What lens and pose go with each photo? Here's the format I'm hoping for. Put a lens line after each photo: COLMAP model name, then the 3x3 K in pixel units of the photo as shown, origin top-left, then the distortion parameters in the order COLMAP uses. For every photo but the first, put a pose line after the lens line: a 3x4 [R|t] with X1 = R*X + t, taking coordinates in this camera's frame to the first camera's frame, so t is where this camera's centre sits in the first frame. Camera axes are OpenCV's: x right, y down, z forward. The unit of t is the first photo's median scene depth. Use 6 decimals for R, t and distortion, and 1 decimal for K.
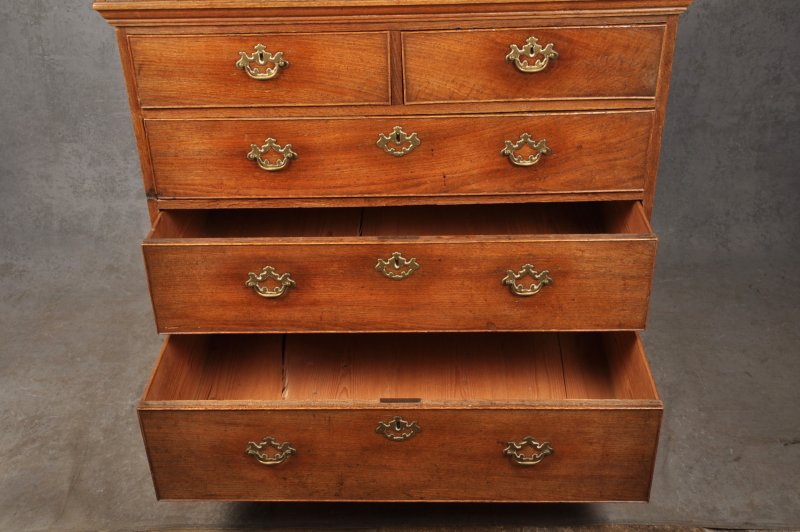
lens RADIAL K [[948.3, 0, 415.6], [0, 948.3, 265.4], [0, 0, 1]] dist [-0.070226, 0.397791]
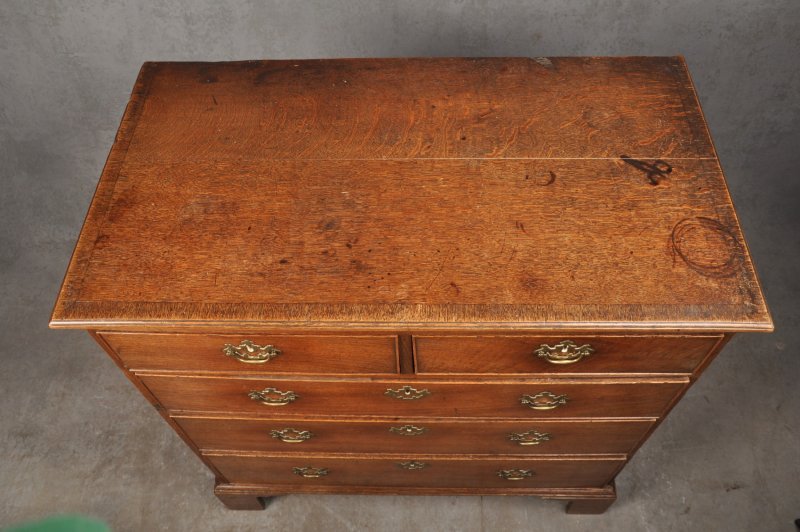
lens RADIAL K [[671.1, 0, 412.3], [0, 671.1, 268.3], [0, 0, 1]] dist [-0.159974, 0.145682]
pose [[0.999719, 0.019415, -0.013583, -0.004553], [-0.011811, 0.905271, 0.424670, -0.310269], [0.020542, -0.424390, 0.905246, 0.277202]]
